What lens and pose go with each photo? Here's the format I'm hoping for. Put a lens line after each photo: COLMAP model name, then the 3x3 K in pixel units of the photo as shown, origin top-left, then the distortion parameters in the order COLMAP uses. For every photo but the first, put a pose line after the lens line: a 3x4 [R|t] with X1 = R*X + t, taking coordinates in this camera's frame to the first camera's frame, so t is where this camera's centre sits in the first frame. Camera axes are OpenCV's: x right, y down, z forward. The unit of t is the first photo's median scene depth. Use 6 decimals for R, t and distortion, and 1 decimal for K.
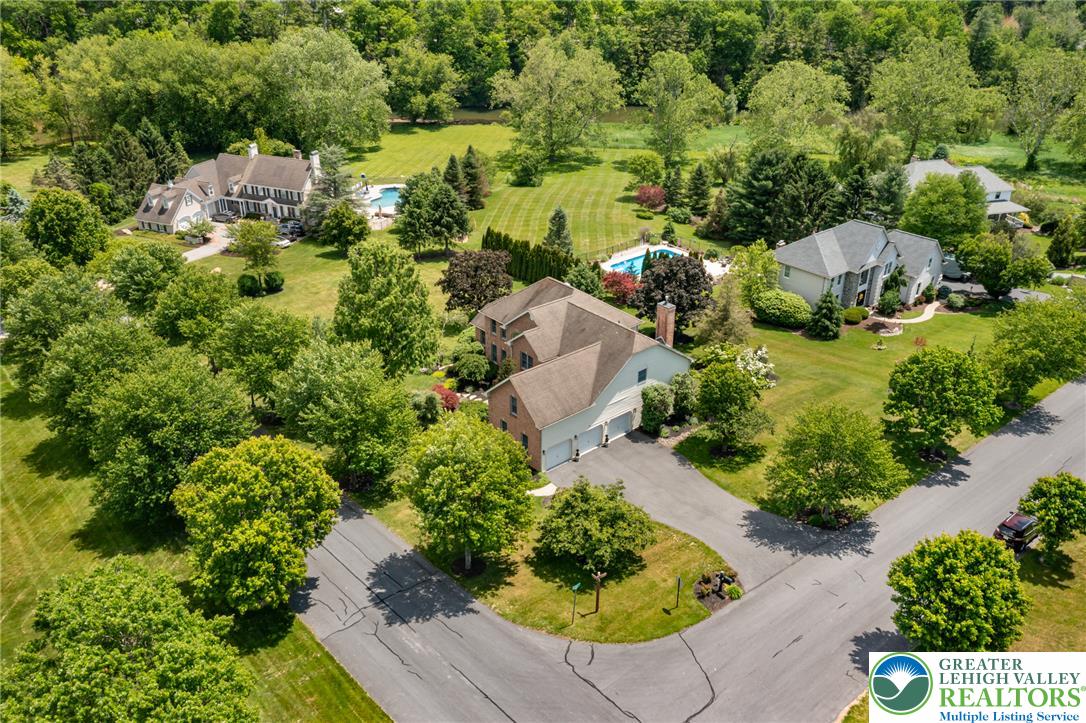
lens RADIAL K [[840.4, 0, 543.0], [0, 840.4, 361.5], [0, 0, 1]] dist [-0.010094, -0.003463]
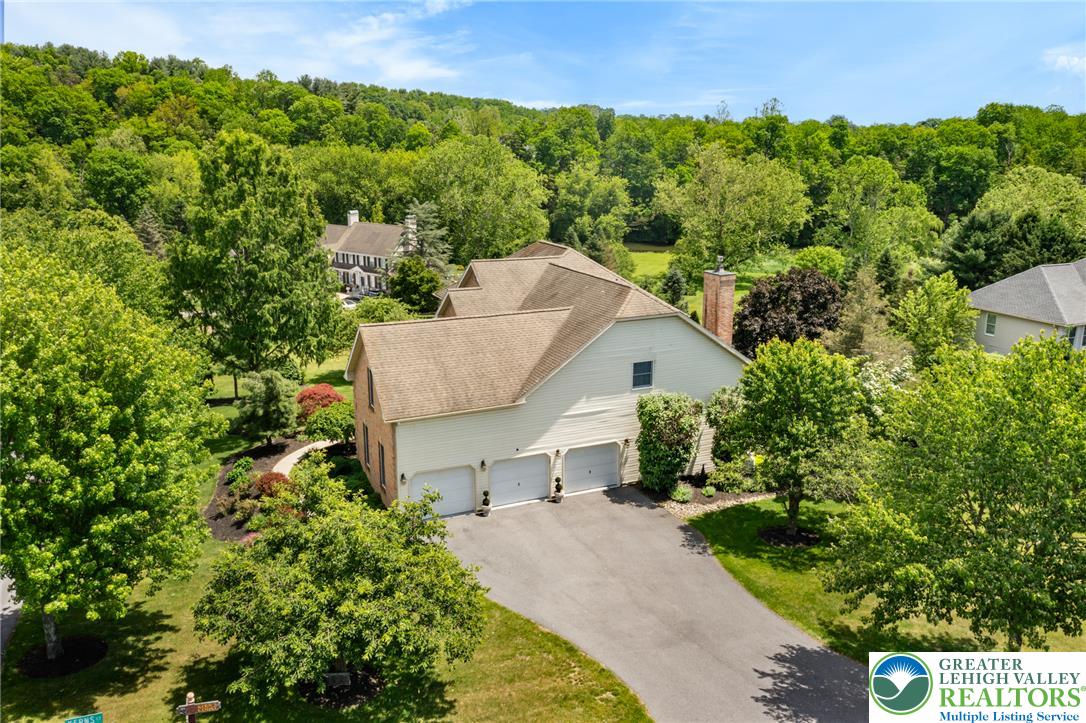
lens RADIAL K [[848.2, 0, 543.0], [0, 848.2, 361.5], [0, 0, 1]] dist [-0.001709, -0.004880]
pose [[0.964063, 0.070072, -0.256266, 0.105862], [-0.125827, 0.969973, -0.208135, 0.069429], [0.233987, 0.232900, 0.943932, 0.269304]]
